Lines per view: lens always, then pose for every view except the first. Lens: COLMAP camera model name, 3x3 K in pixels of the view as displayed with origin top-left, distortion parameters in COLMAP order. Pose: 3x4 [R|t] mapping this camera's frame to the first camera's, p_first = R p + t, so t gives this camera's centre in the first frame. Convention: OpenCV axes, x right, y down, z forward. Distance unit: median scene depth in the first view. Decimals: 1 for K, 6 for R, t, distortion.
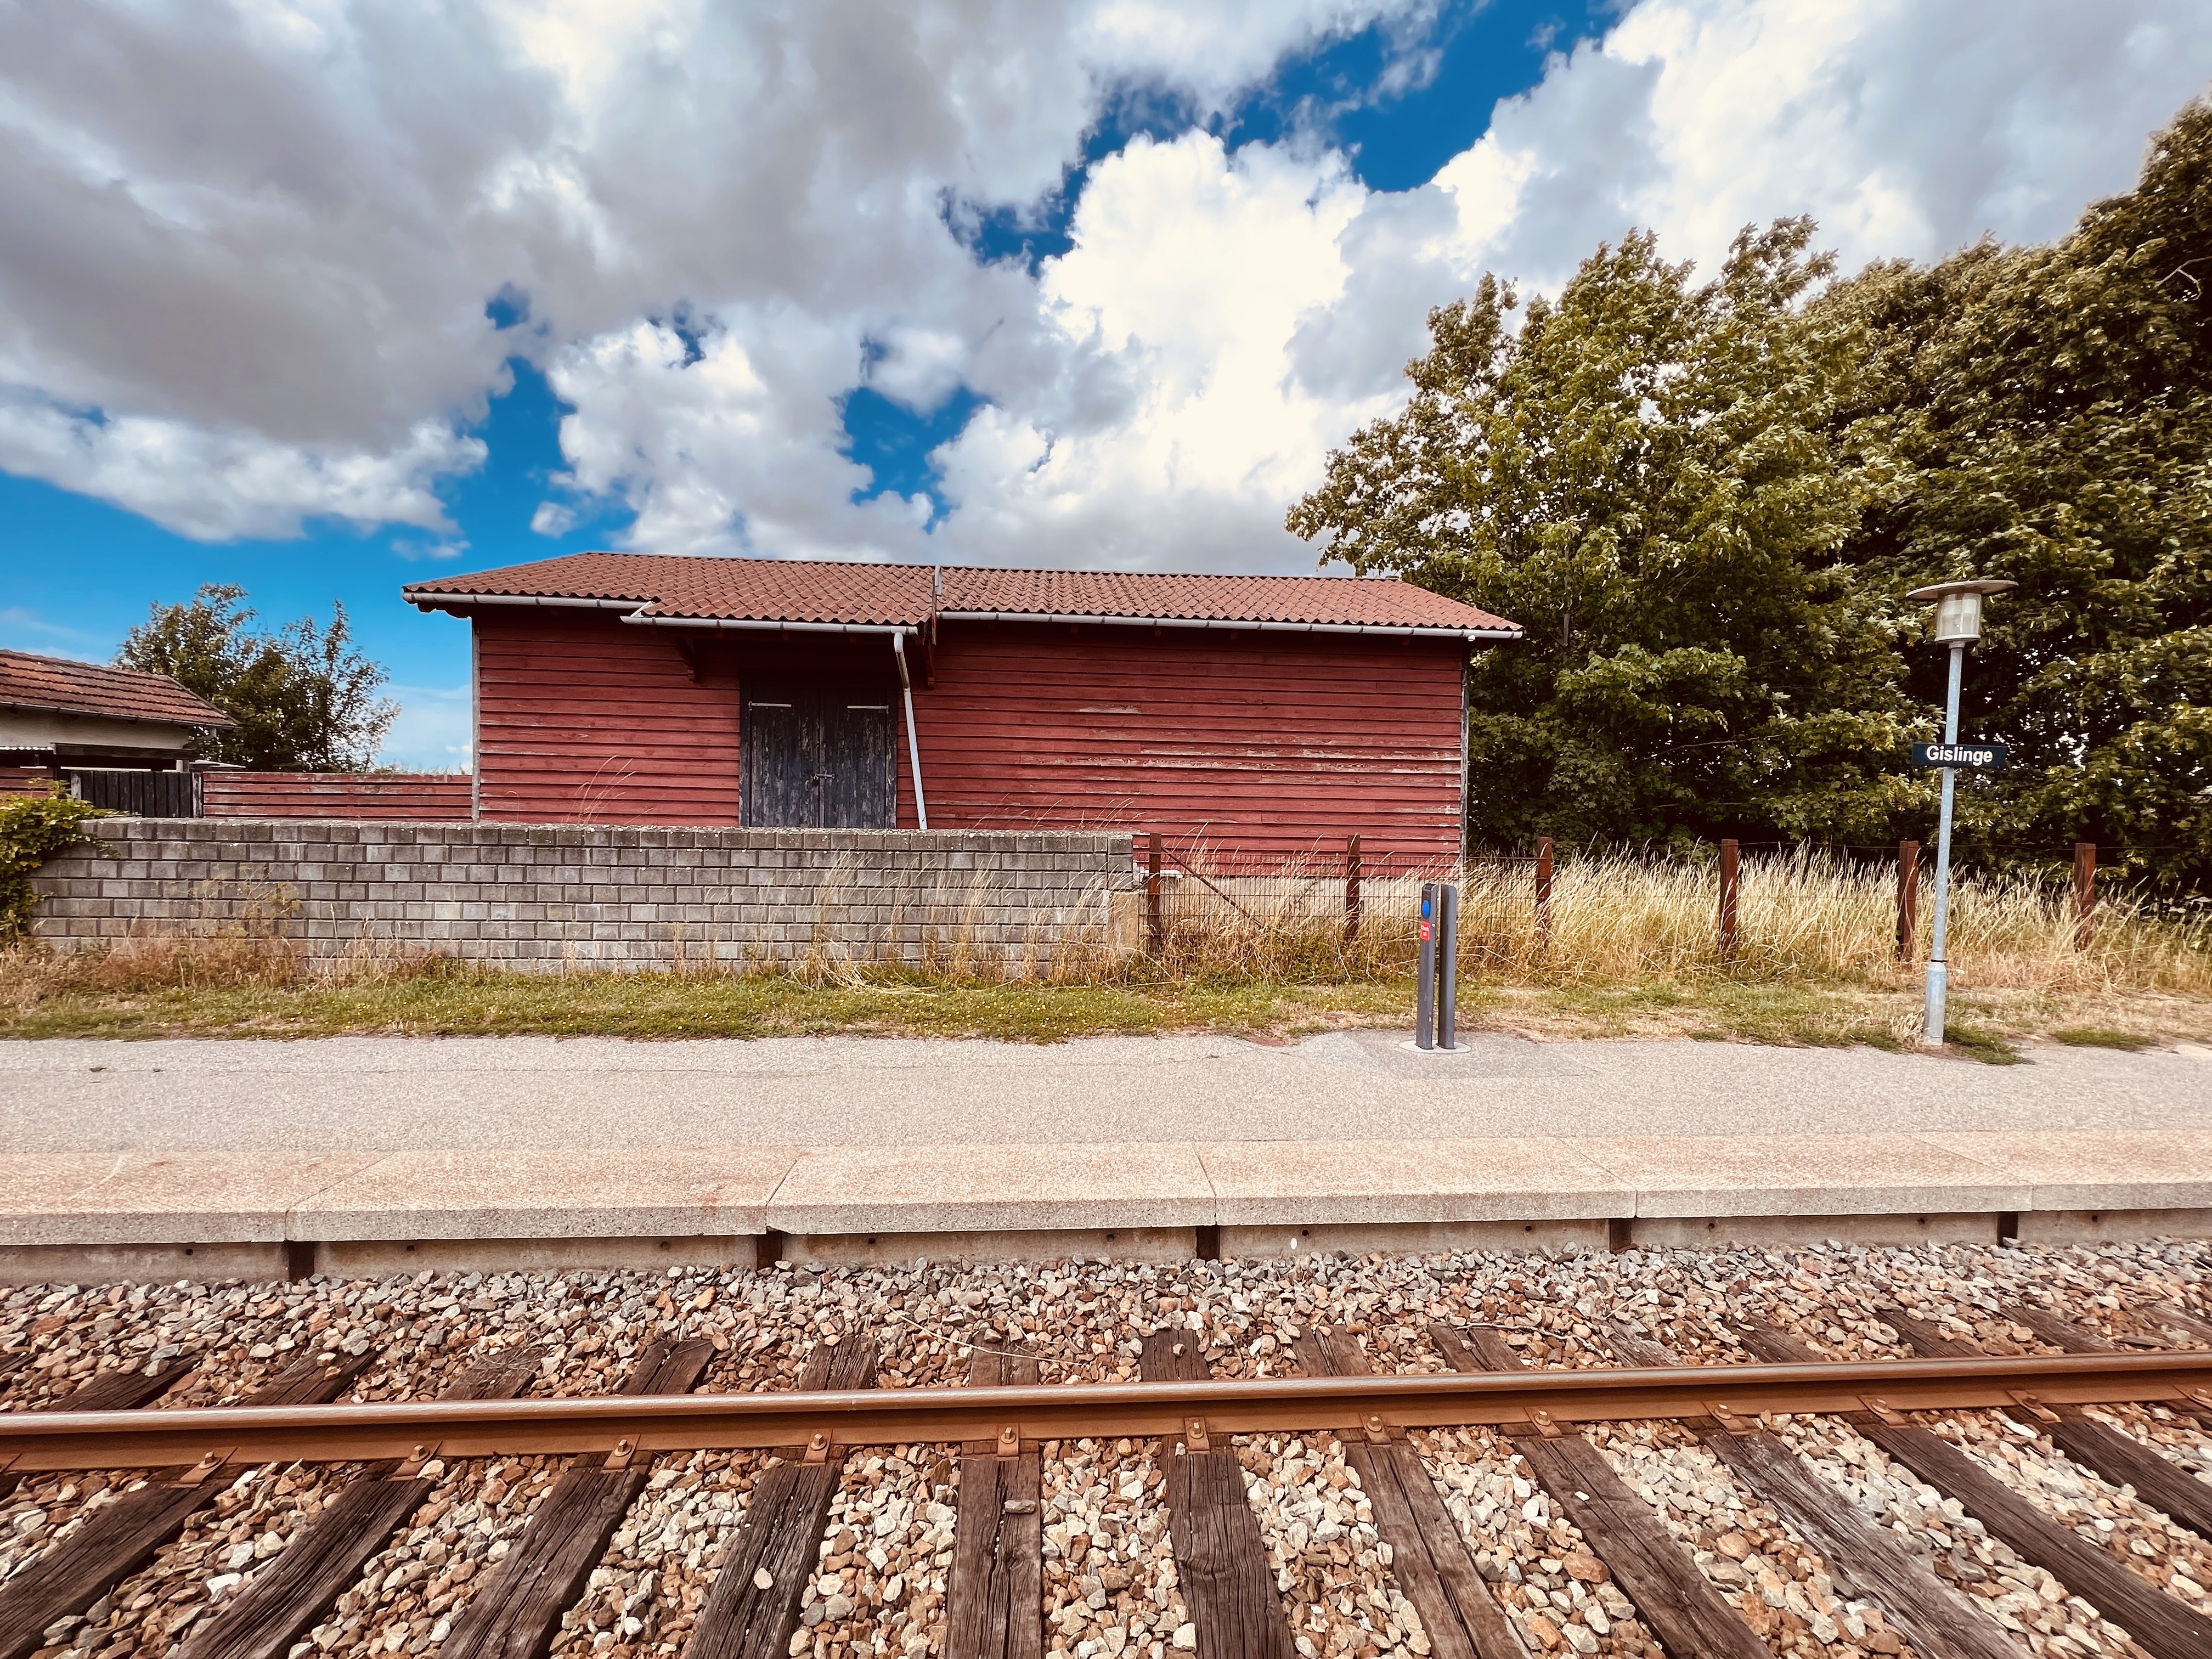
lens RADIAL K [[885.0, 0, 1103.3], [0, 885.0, 850.2], [0, 0, 1]] dist [-0.003829, -0.000001]
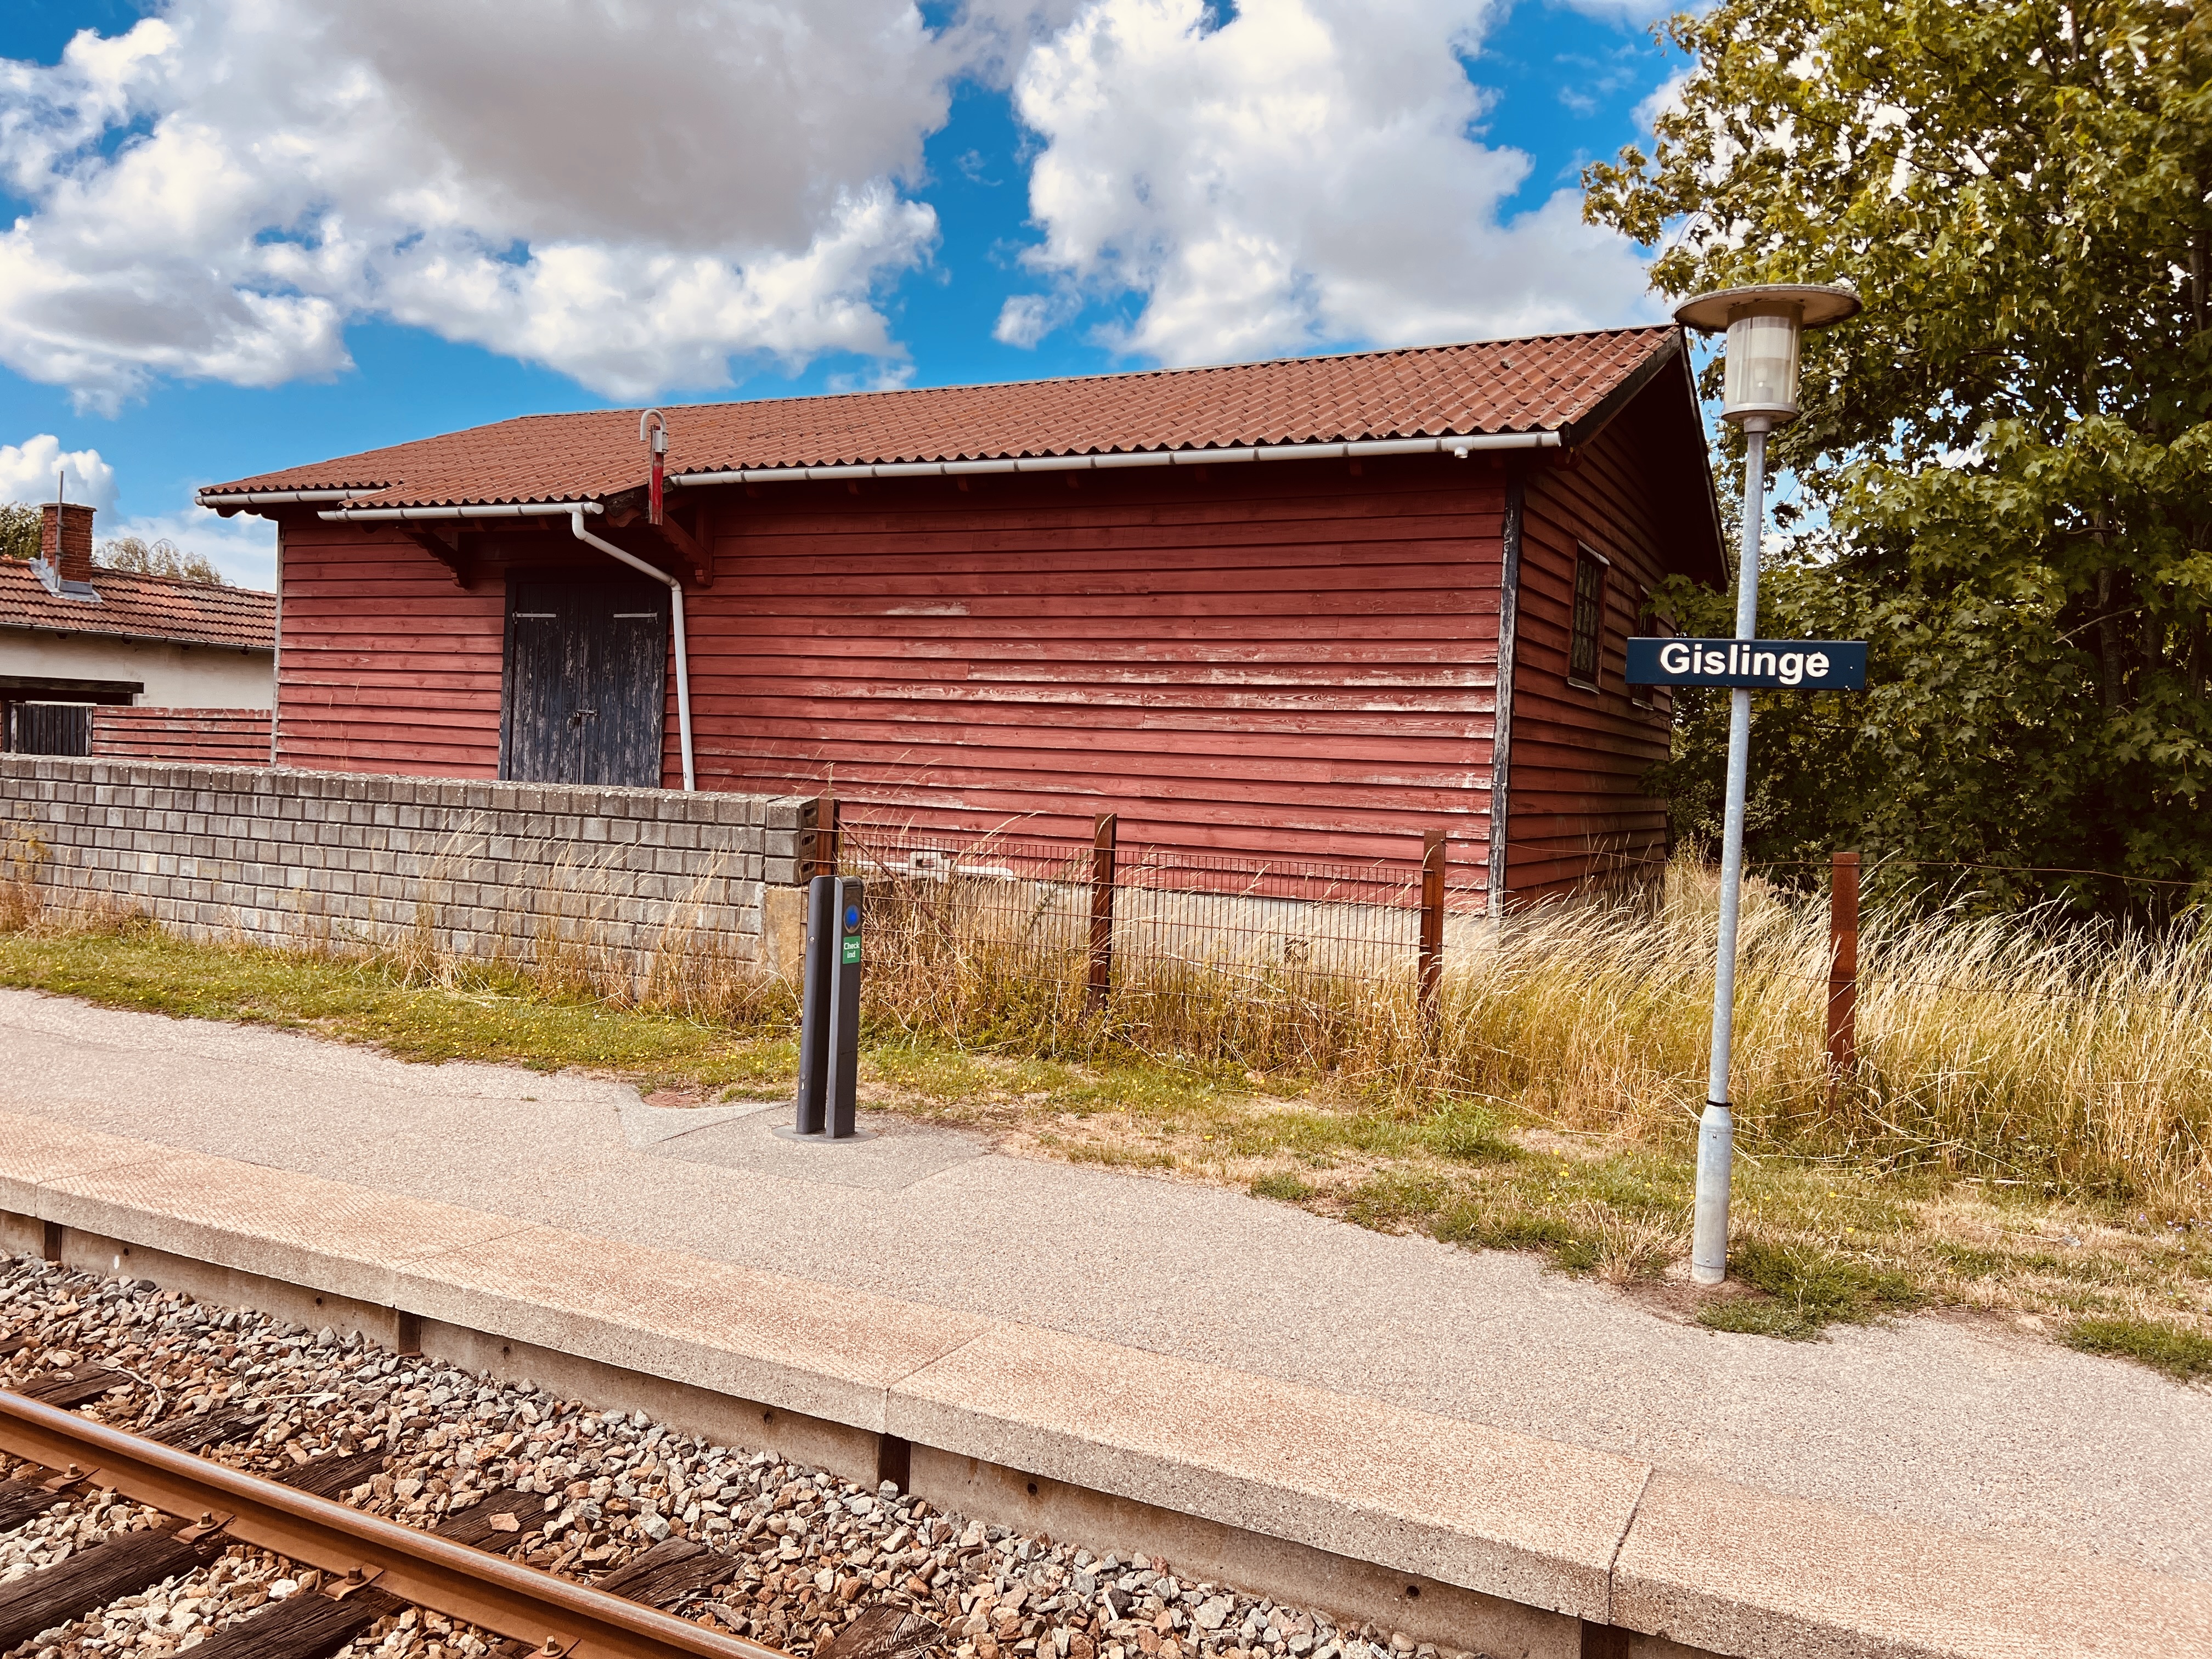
lens RADIAL K [[1666.7, 0, 1090.2], [0, 1666.7, 848.6], [0, 0, 1]] dist [0.029229, -0.025473]
pose [[0.858769, 0.044148, -0.510458, 0.717493], [-0.050617, 0.998717, 0.001221, 0.004290], [0.509857, 0.024789, 0.859902, 0.041224]]
